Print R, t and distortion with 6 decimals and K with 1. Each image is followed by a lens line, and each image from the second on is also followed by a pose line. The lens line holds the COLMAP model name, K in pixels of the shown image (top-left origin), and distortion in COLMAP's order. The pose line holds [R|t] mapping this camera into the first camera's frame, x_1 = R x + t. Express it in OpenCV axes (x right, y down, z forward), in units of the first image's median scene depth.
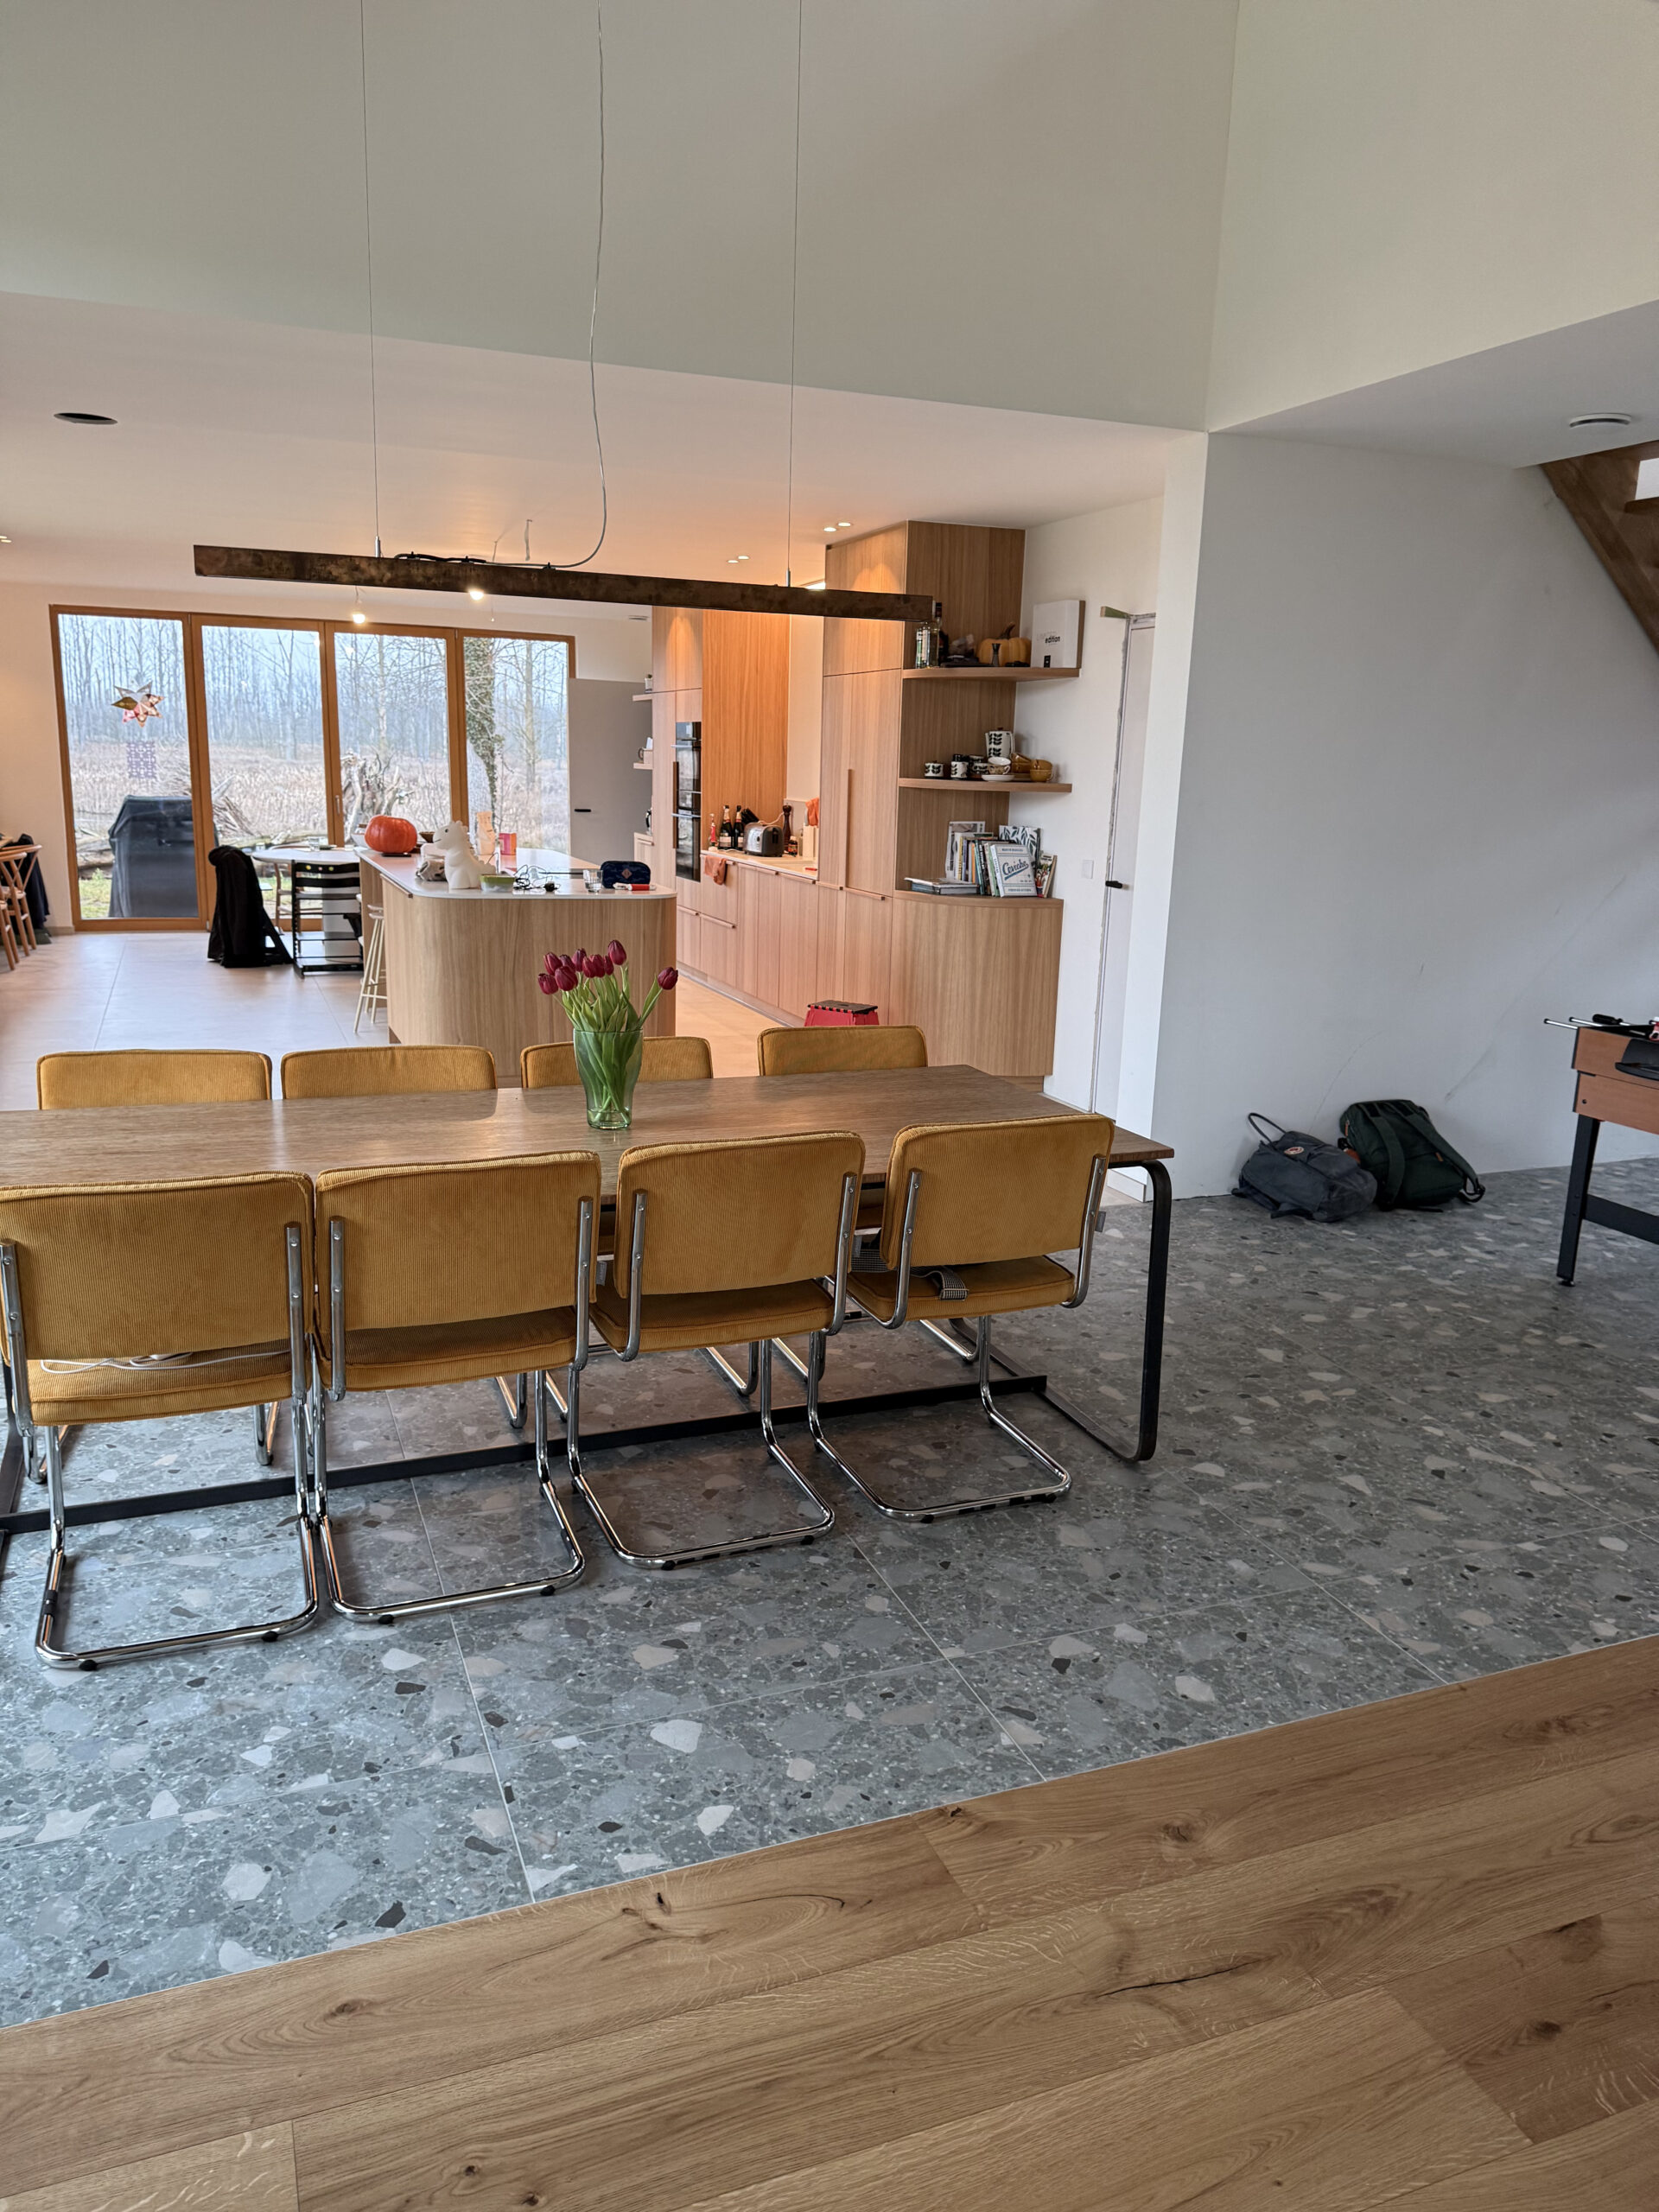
lens RADIAL K [[1571.4, 0, 832.3], [0, 1571.4, 1086.6], [0, 0, 1]] dist [0.070713, -0.100636]
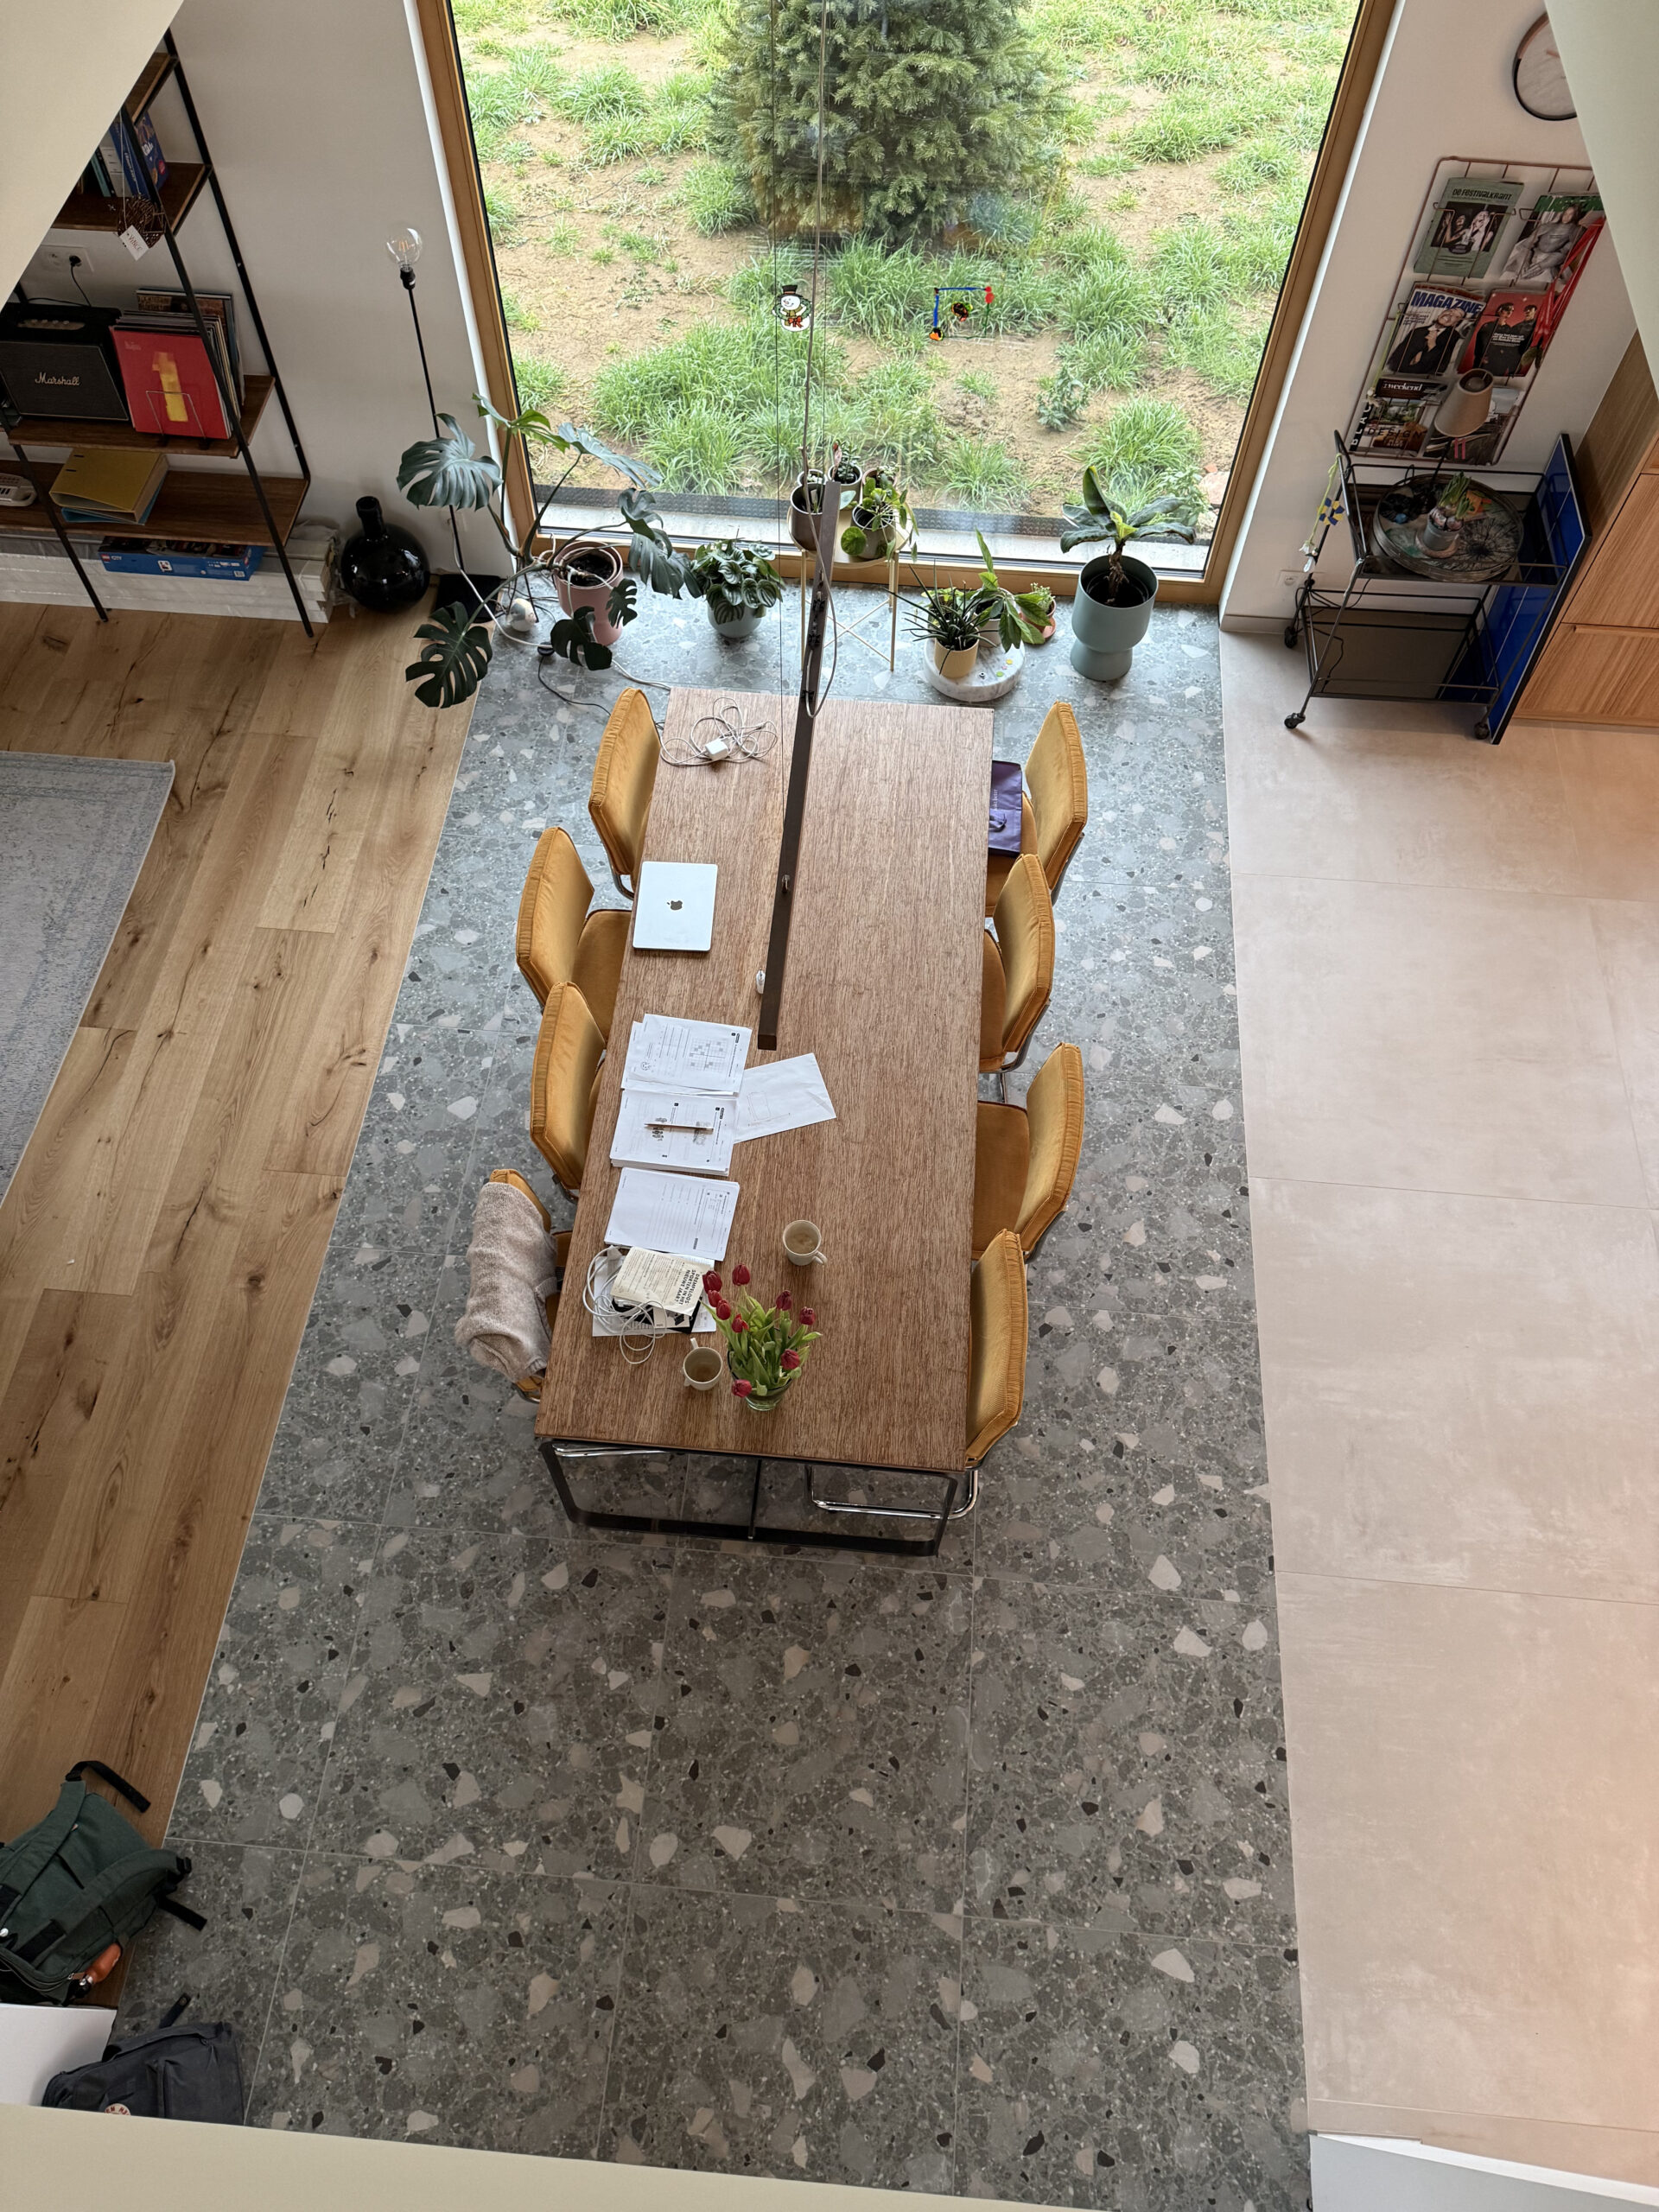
lens RADIAL K [[1571.4, 0, 820.1], [0, 1571.4, 1093.3], [0, 0, 1]] dist [0.070713, -0.100636]
pose [[-0.450593, 0.749100, -0.485609, 0.518153], [-0.199526, 0.445694, 0.872666, -1.127817], [0.870147, 0.490108, -0.051362, 1.207507]]
